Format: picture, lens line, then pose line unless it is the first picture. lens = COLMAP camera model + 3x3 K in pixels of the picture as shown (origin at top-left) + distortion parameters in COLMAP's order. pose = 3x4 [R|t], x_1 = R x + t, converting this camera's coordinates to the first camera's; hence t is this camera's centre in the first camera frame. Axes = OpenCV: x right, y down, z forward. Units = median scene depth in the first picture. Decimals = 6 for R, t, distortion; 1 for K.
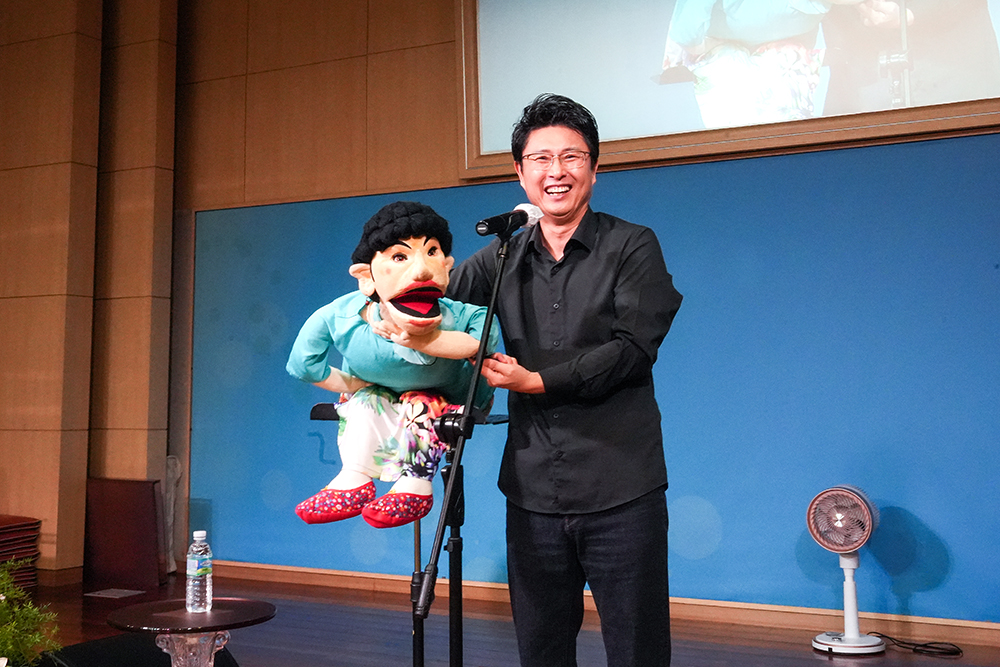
lens RADIAL K [[1391.7, 0, 499.4], [0, 1391.7, 256.0], [0, 0, 1]] dist [0.031918, -0.101842]
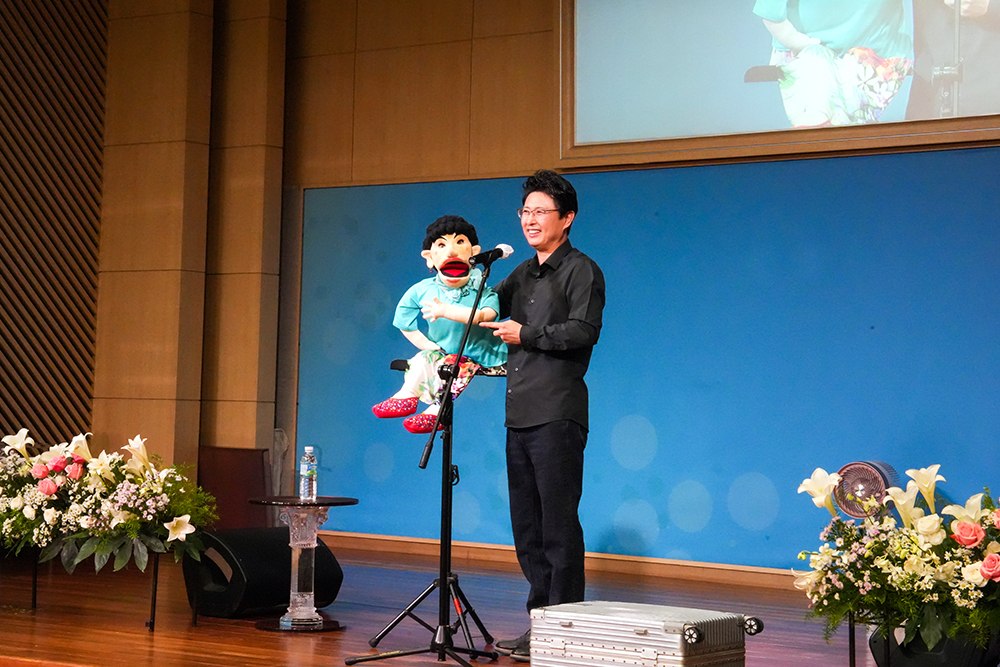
lens RADIAL K [[2120.7, 0, 499.4], [0, 2120.7, 284.3], [0, 0, 1]] dist [0.260580, 0.315410]
pose [[0.992799, 0.021878, -0.117781, 0.158284], [-0.016716, 0.998863, 0.044635, -0.051672], [0.118624, -0.042345, 0.992036, -0.772717]]
